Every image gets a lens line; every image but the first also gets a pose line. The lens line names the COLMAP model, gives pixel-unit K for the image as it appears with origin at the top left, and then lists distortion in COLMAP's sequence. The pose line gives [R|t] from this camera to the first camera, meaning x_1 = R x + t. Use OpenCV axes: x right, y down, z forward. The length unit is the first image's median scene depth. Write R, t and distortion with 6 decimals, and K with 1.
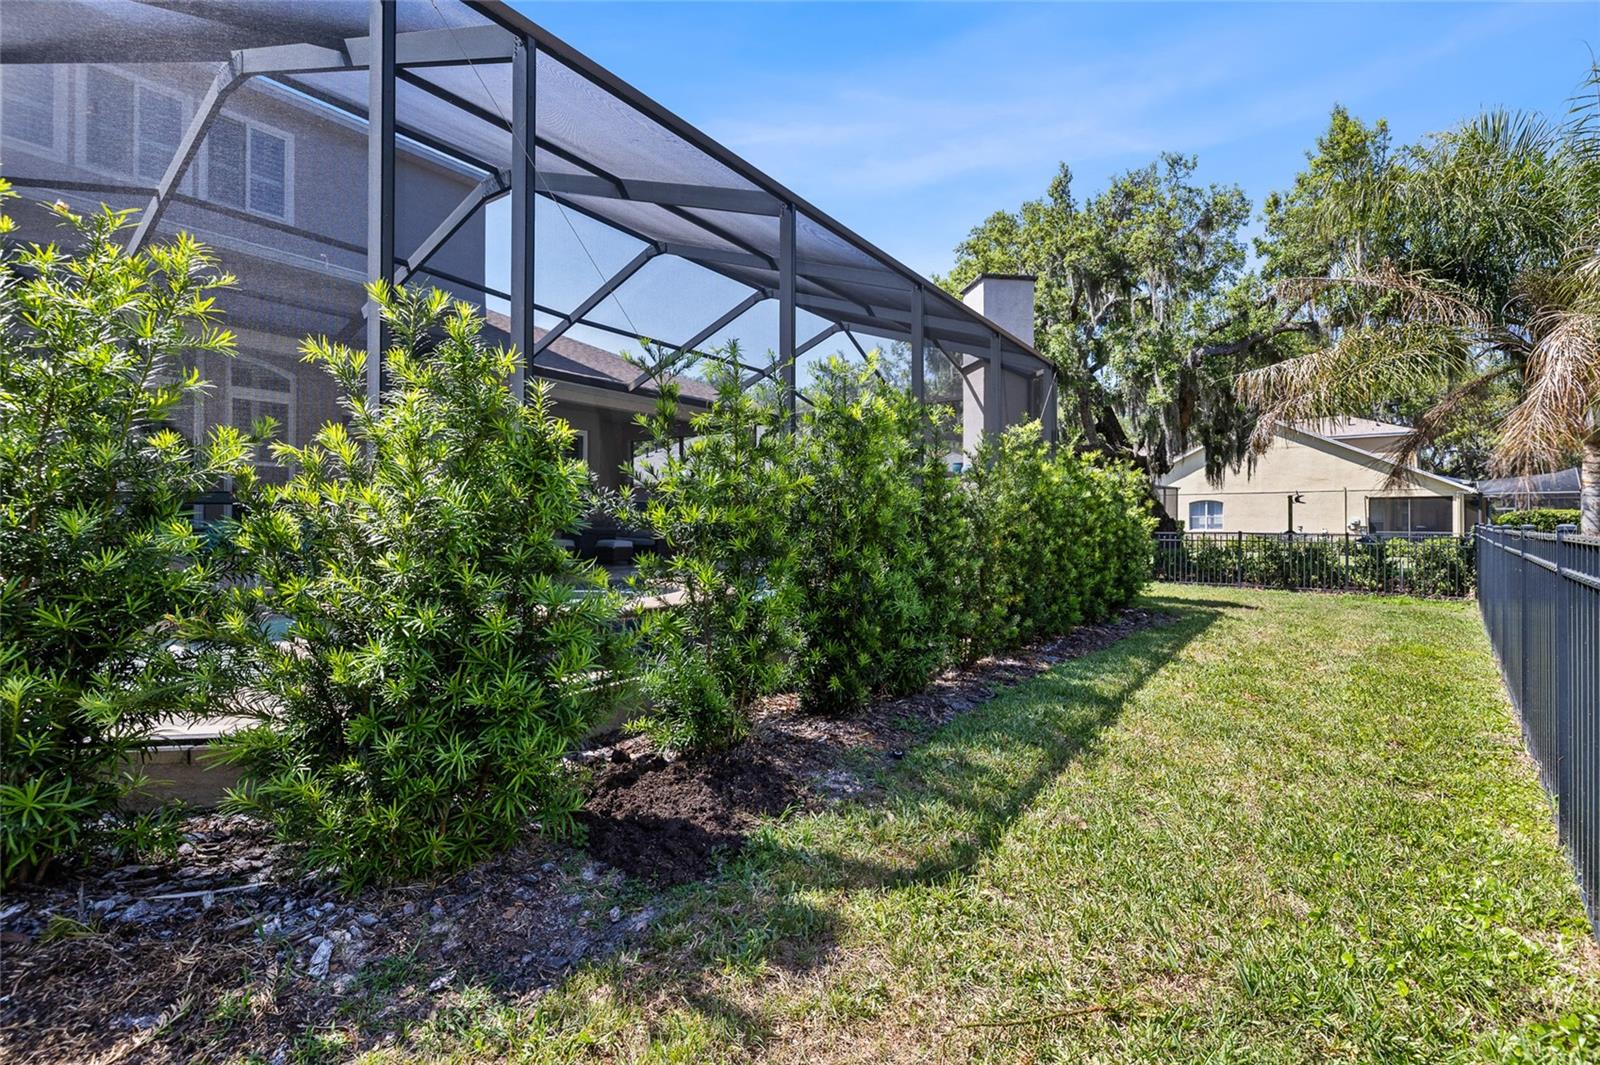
lens RADIAL K [[733.7, 0, 800.6], [0, 733.7, 524.6], [0, 0, 1]] dist [-0.001735, -0.000071]
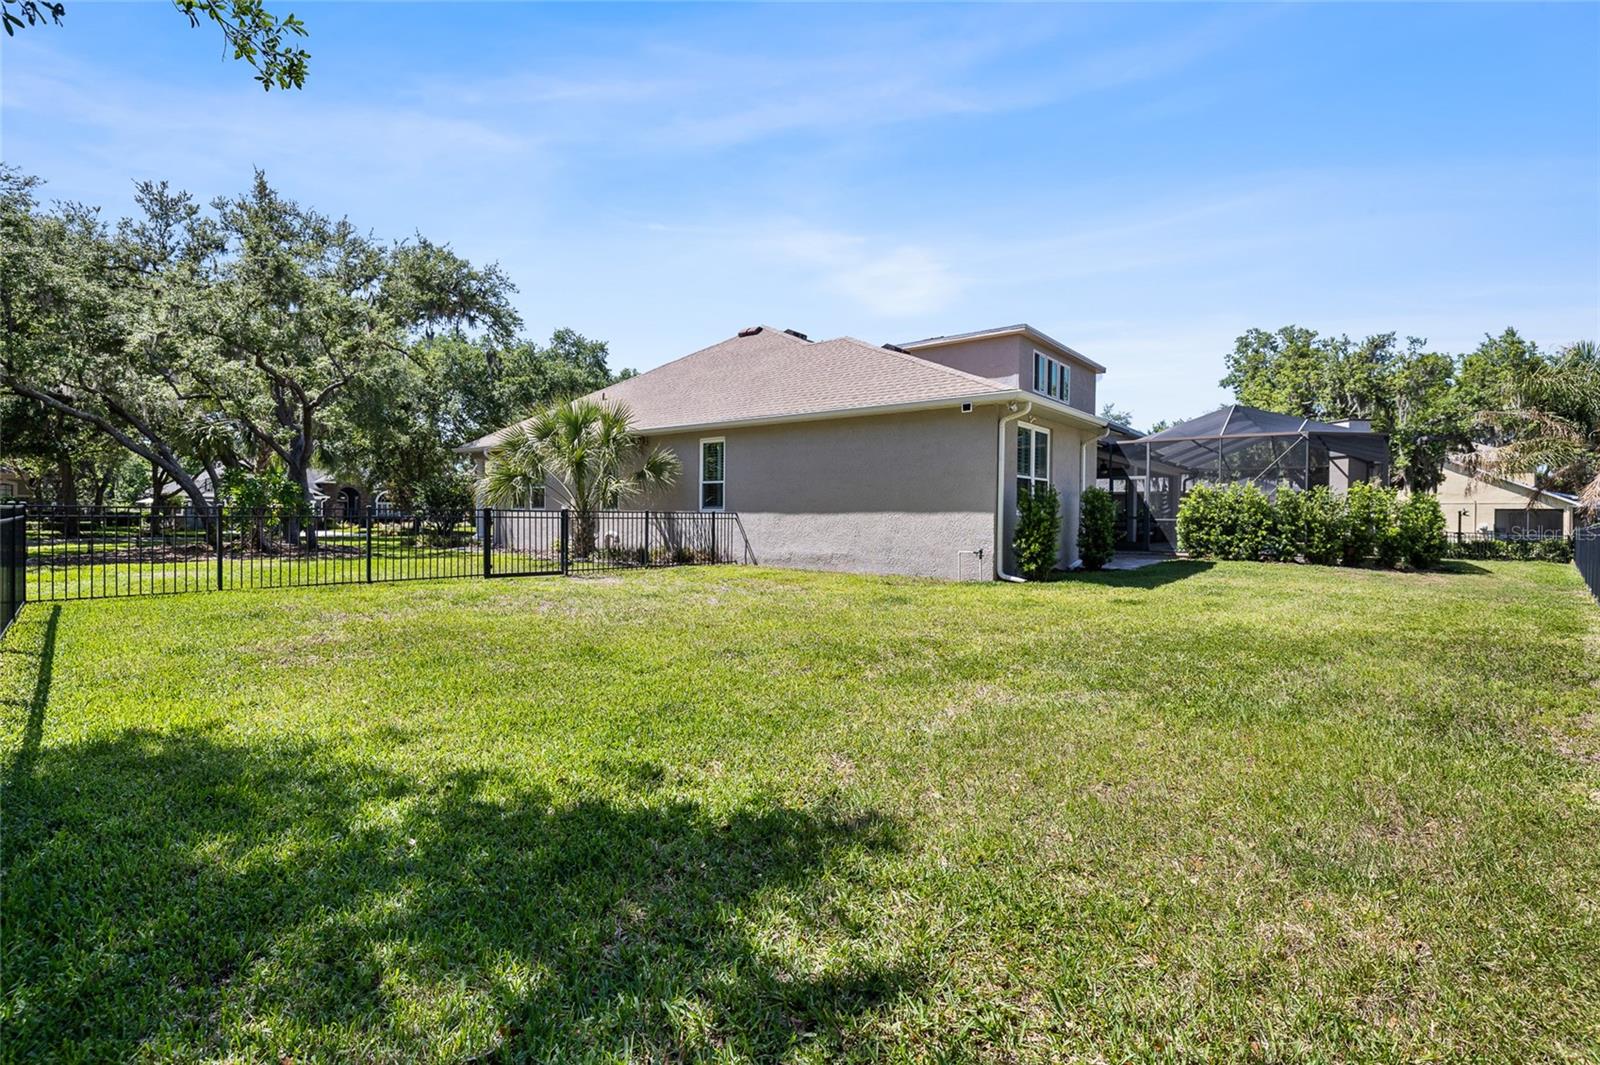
lens RADIAL K [[733.7, 0, 800.6], [0, 733.7, 524.6], [0, 0, 1]] dist [-0.001735, -0.000071]
pose [[0.996865, 0.014161, -0.077849, -1.148796], [-0.013806, 0.999892, 0.005107, 0.004173], [0.077913, -0.004016, 0.996952, -1.286316]]
